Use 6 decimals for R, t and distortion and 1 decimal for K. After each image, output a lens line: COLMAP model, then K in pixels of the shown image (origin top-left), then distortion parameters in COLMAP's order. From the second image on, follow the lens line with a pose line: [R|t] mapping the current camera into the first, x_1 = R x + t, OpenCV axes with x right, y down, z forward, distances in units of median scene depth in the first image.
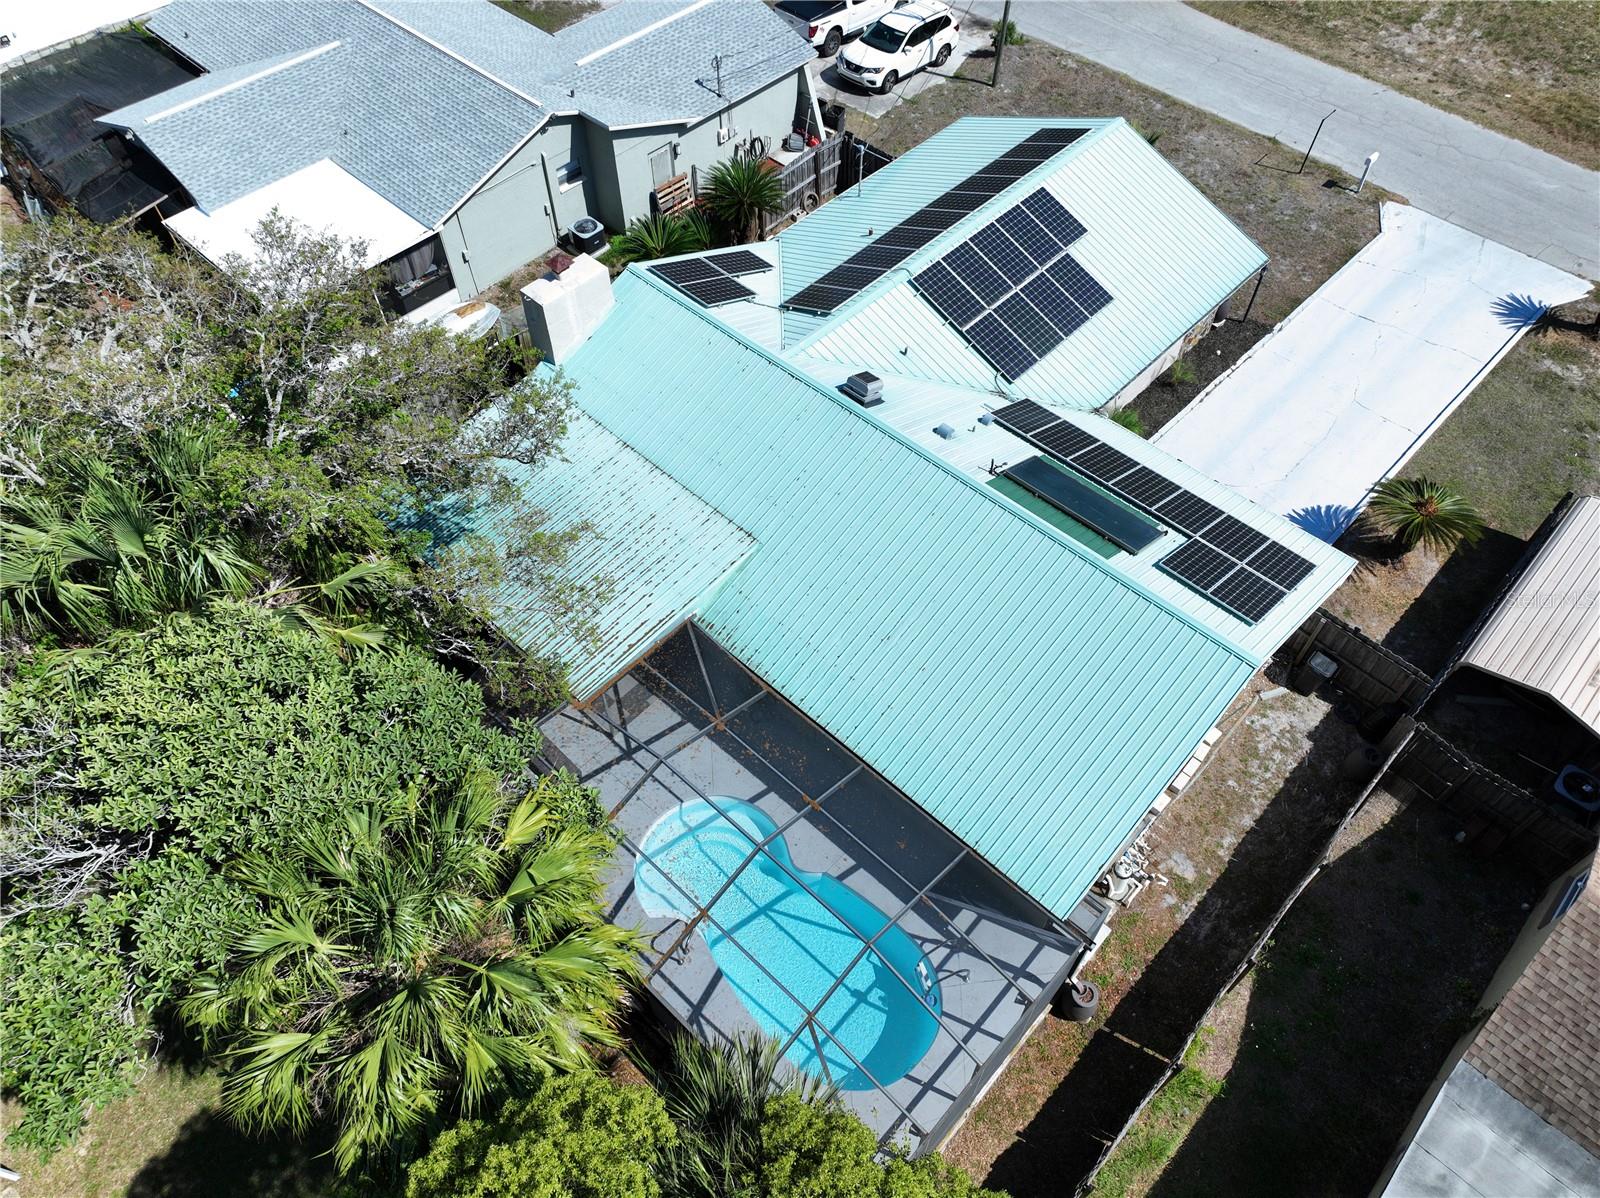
lens RADIAL K [[1128.6, 0, 803.1], [0, 1128.6, 594.4], [0, 0, 1]] dist [0.000423, 0.022589]
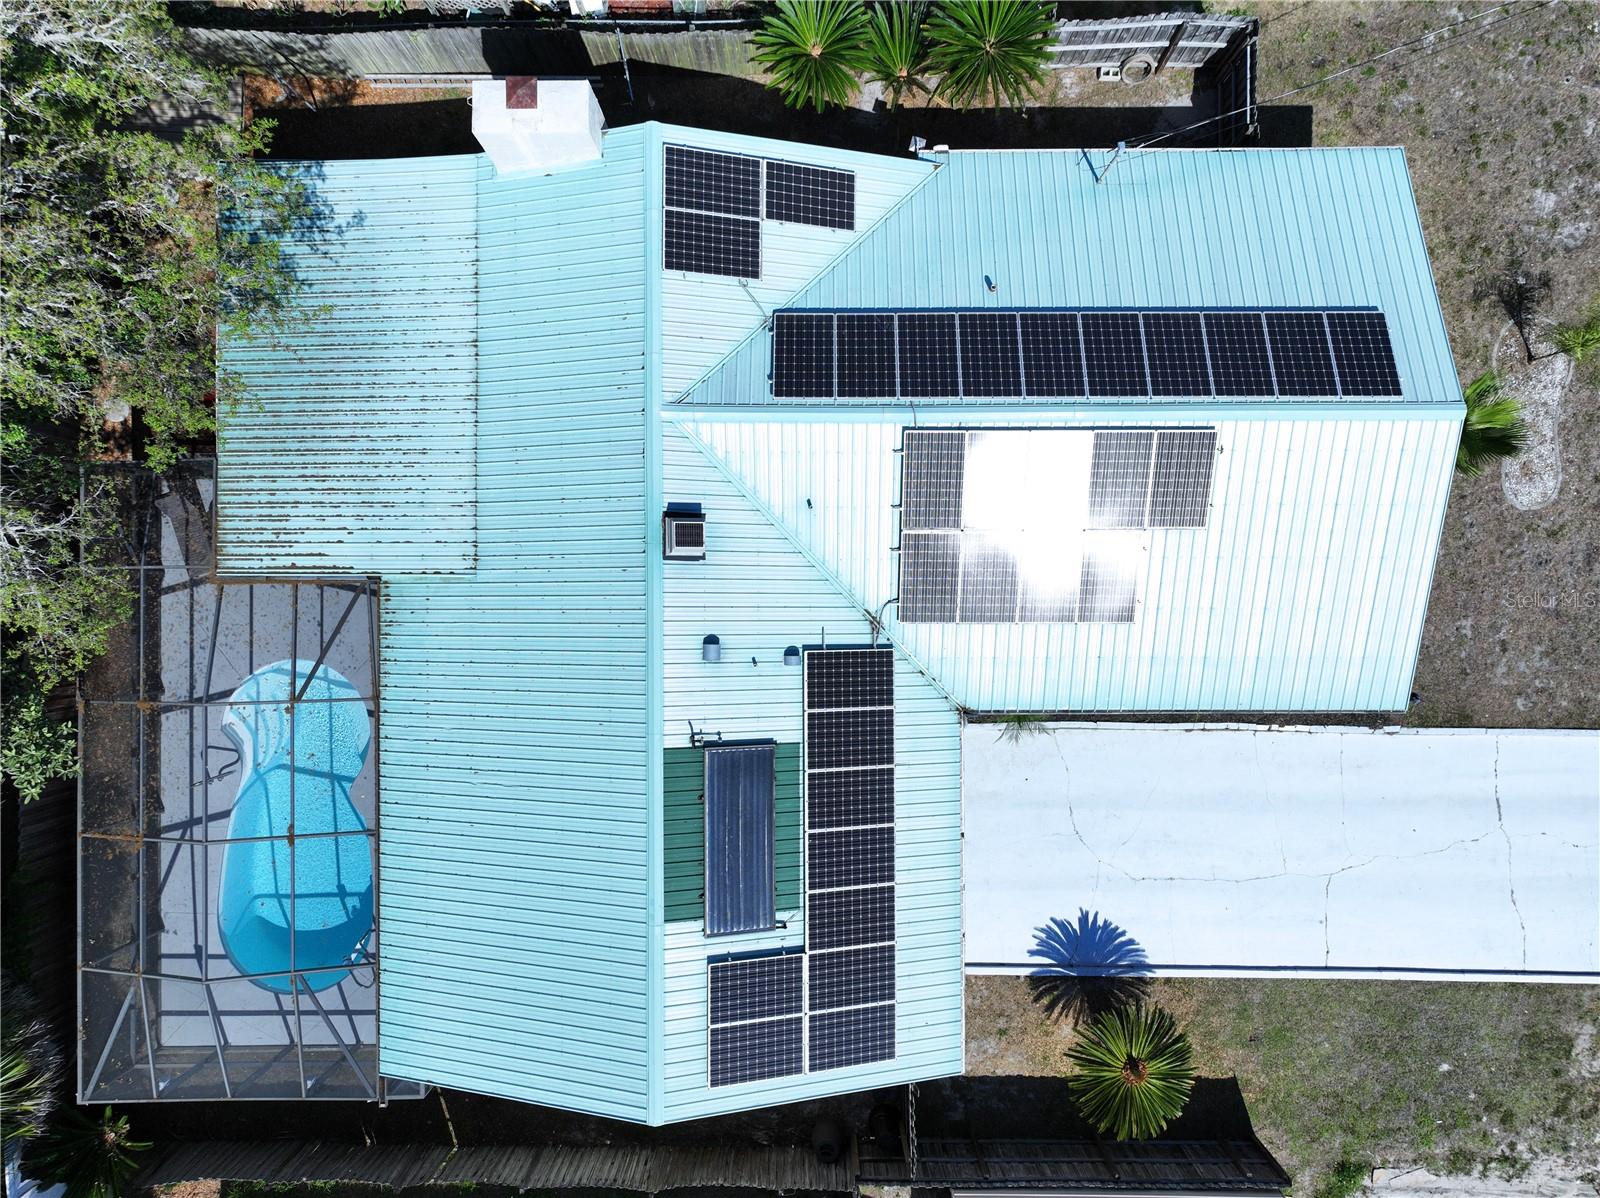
lens RADIAL K [[1128.6, 0, 803.1], [0, 1128.6, 594.4], [0, 0, 1]] dist [0.000423, 0.022589]
pose [[0.686322, 0.727245, -0.008728, 0.123845], [-0.574815, 0.549745, 0.606109, -0.579537], [0.445588, -0.410969, 0.795334, 0.342672]]
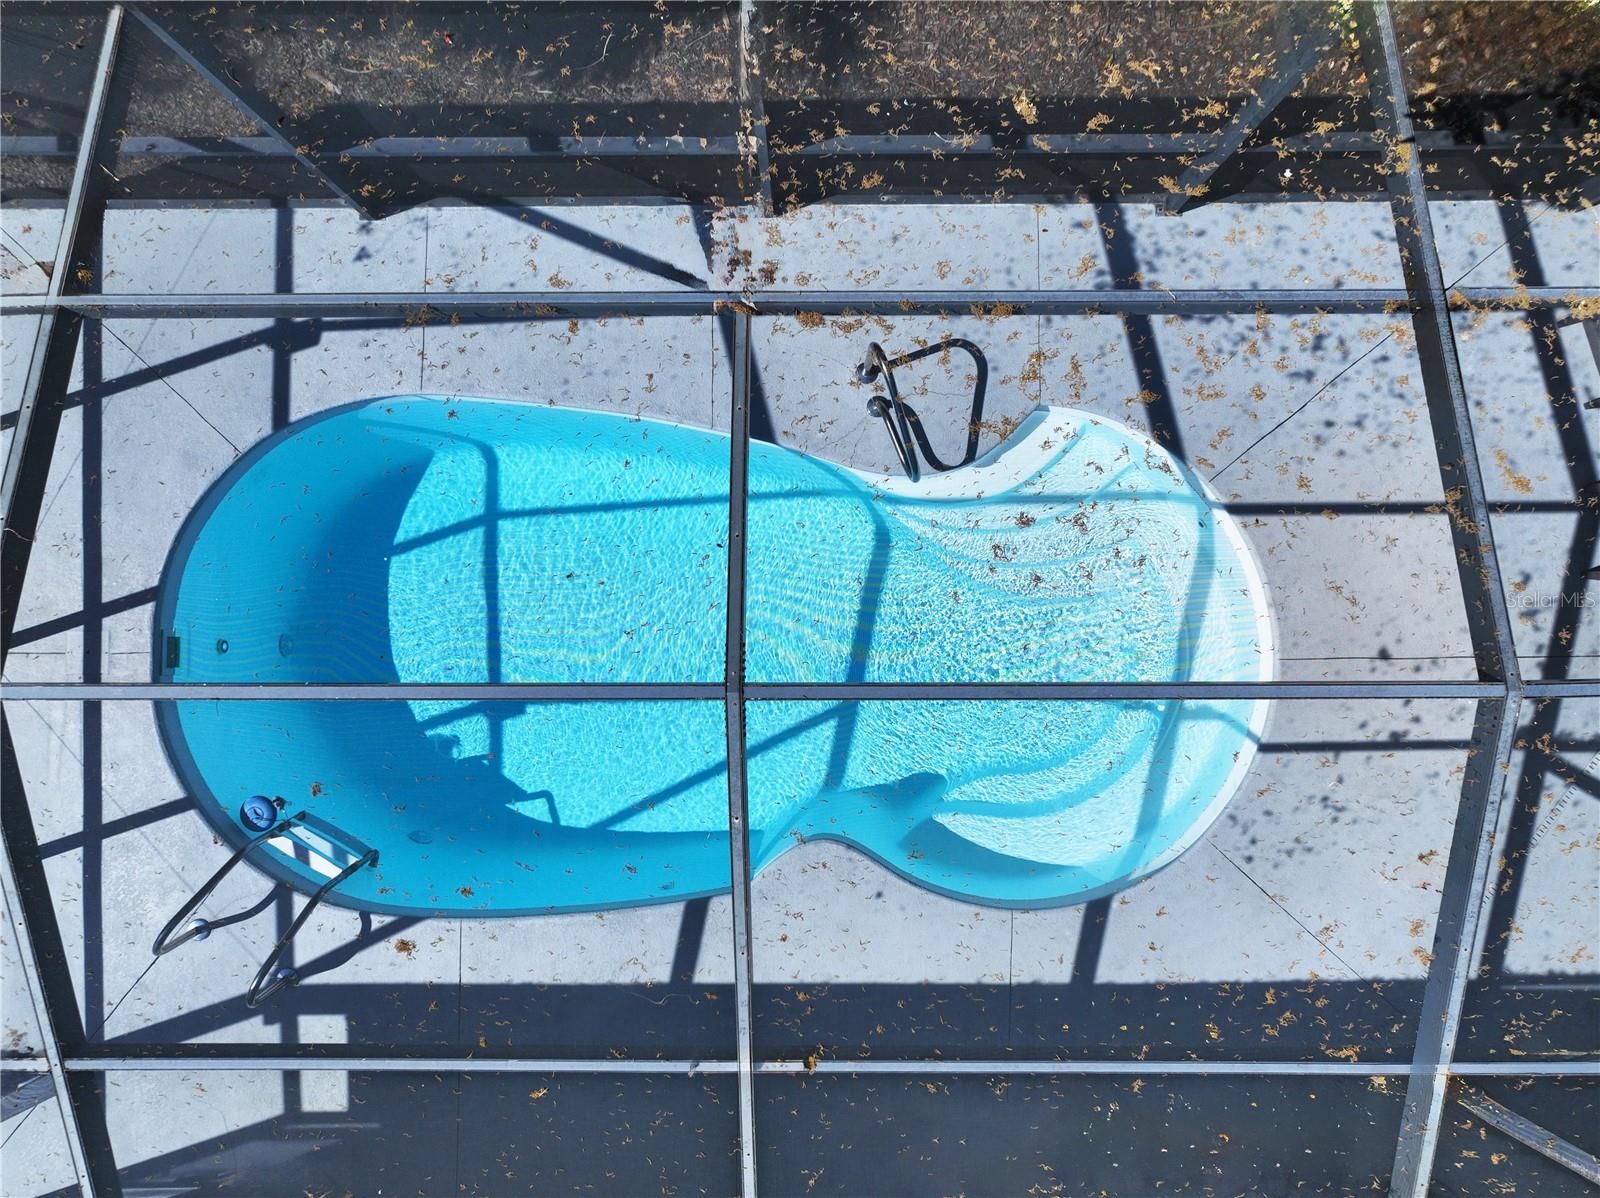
lens RADIAL K [[1128.6, 0, 803.1], [0, 1128.6, 594.4], [0, 0, 1]] dist [0.000423, 0.022589]
pose [[-0.730673, 0.682541, 0.015951, -0.041003], [-0.542736, -0.594867, 0.592934, 0.081028], [0.414190, 0.424584, 0.805093, 0.569488]]
